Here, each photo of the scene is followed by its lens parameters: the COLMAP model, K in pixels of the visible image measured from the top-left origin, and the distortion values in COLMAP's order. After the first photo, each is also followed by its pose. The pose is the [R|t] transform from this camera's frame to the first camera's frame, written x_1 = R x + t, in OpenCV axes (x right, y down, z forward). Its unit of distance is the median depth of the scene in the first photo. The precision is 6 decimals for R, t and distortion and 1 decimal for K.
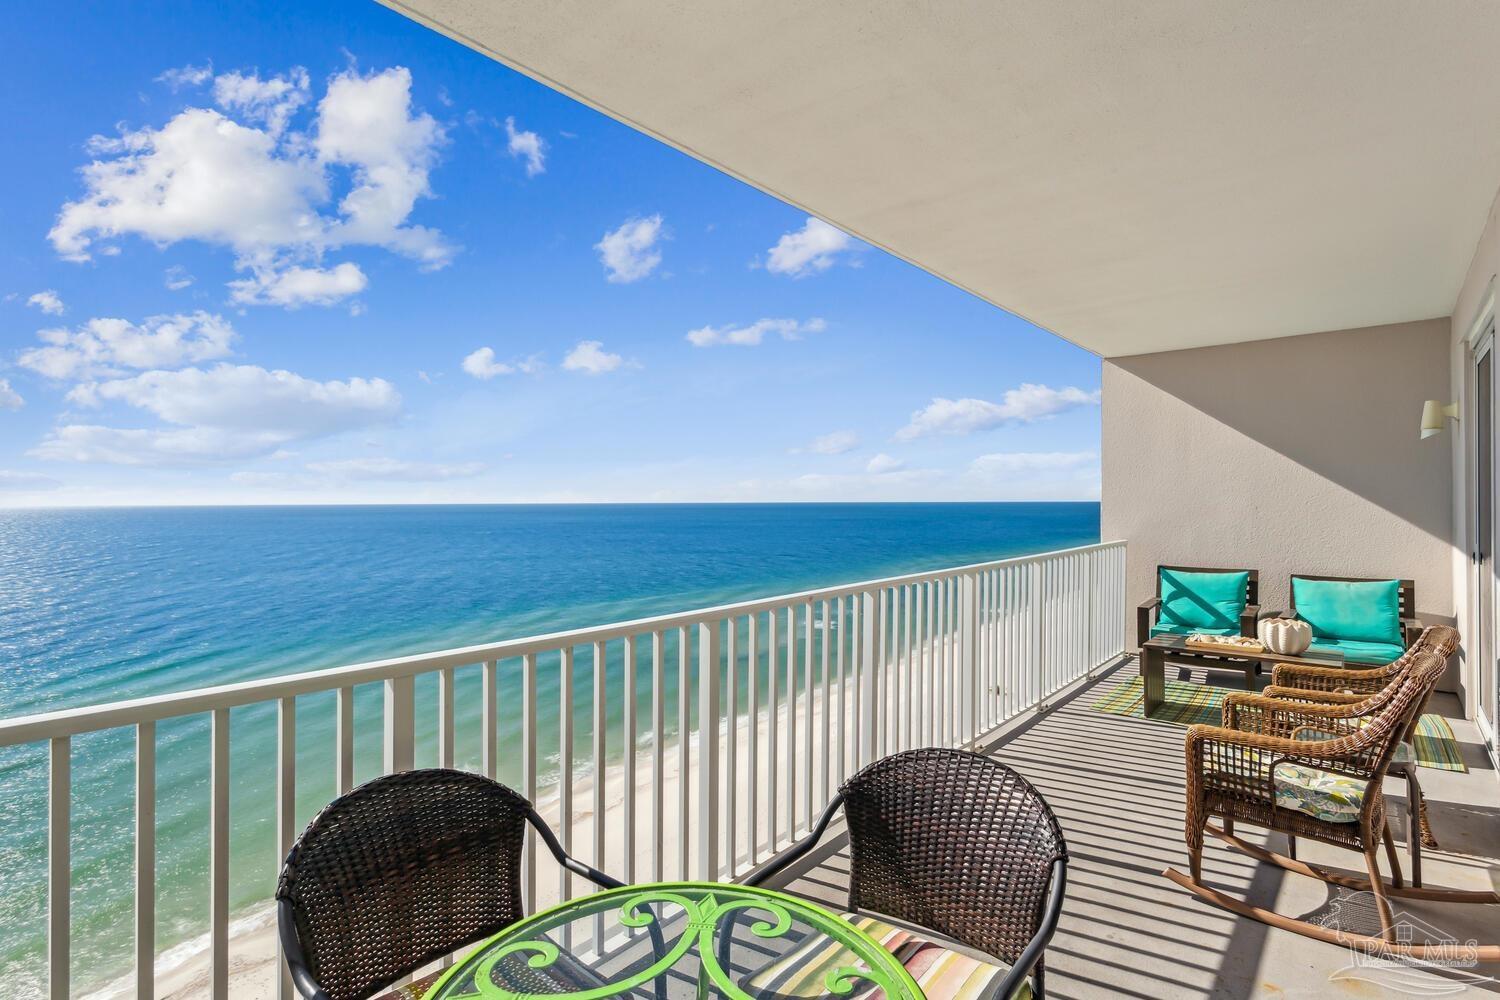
lens RADIAL K [[723.6, 0, 746.1], [0, 723.6, 498.4], [0, 0, 1]] dist [0.002990, 0.001318]
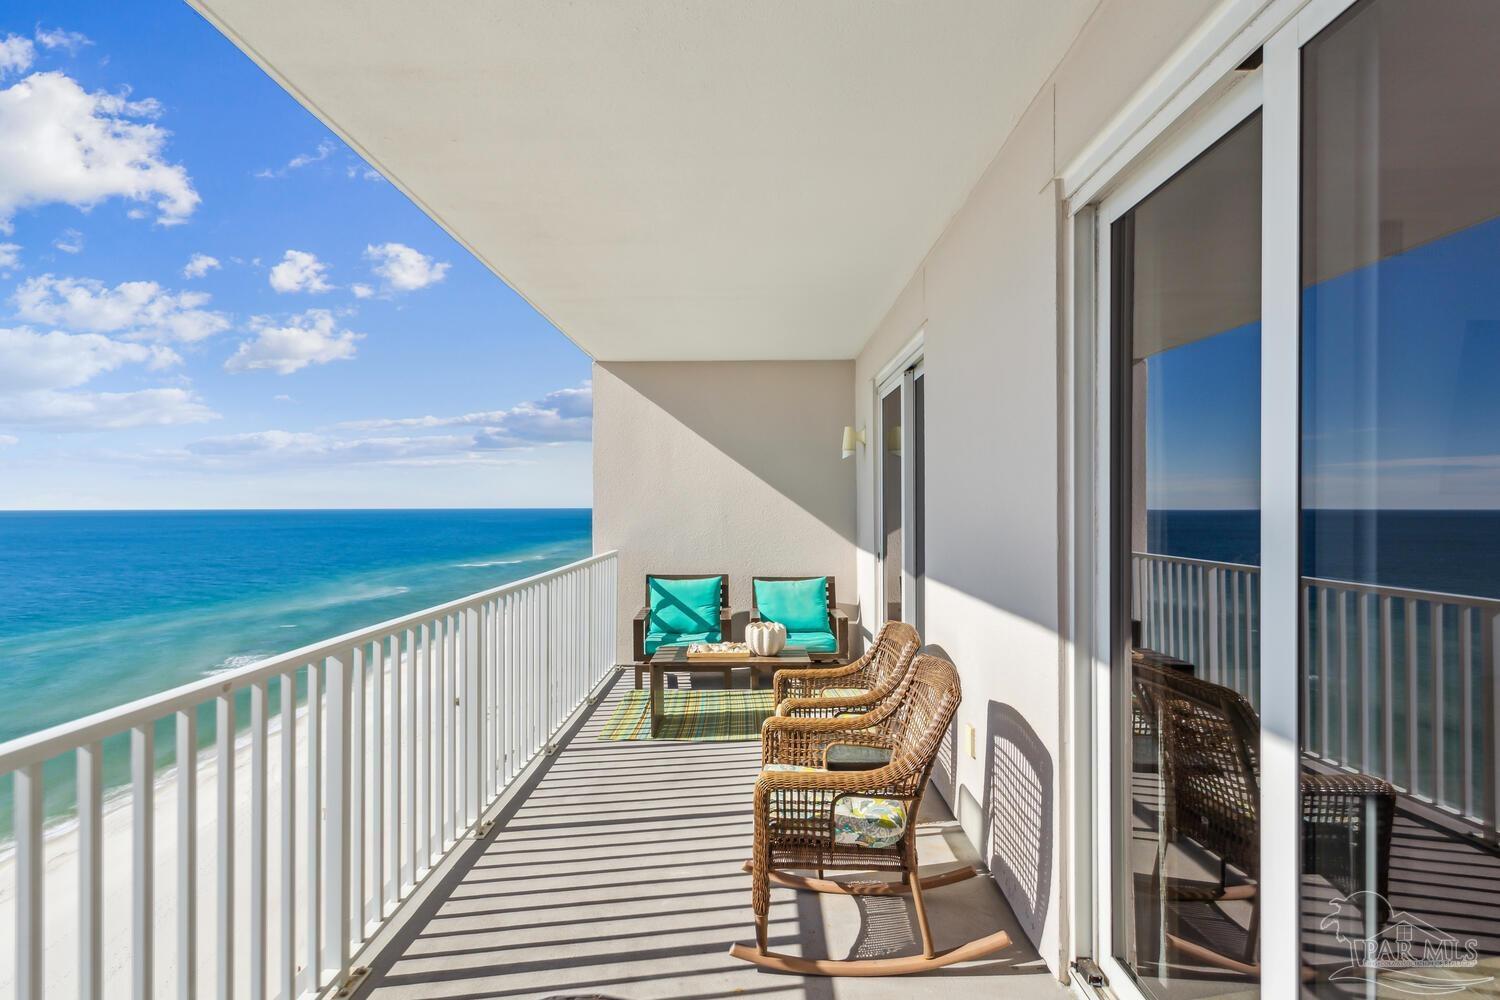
lens RADIAL K [[766.8, 0, 749.0], [0, 766.8, 507.0], [0, 0, 1]] dist [0.000882, 0.001055]
pose [[0.774278, -0.000211, 0.632846, 0.009900], [-0.000637, 0.999999, 0.001112, -0.003854], [-0.632845, -0.001264, 0.774277, 0.131642]]
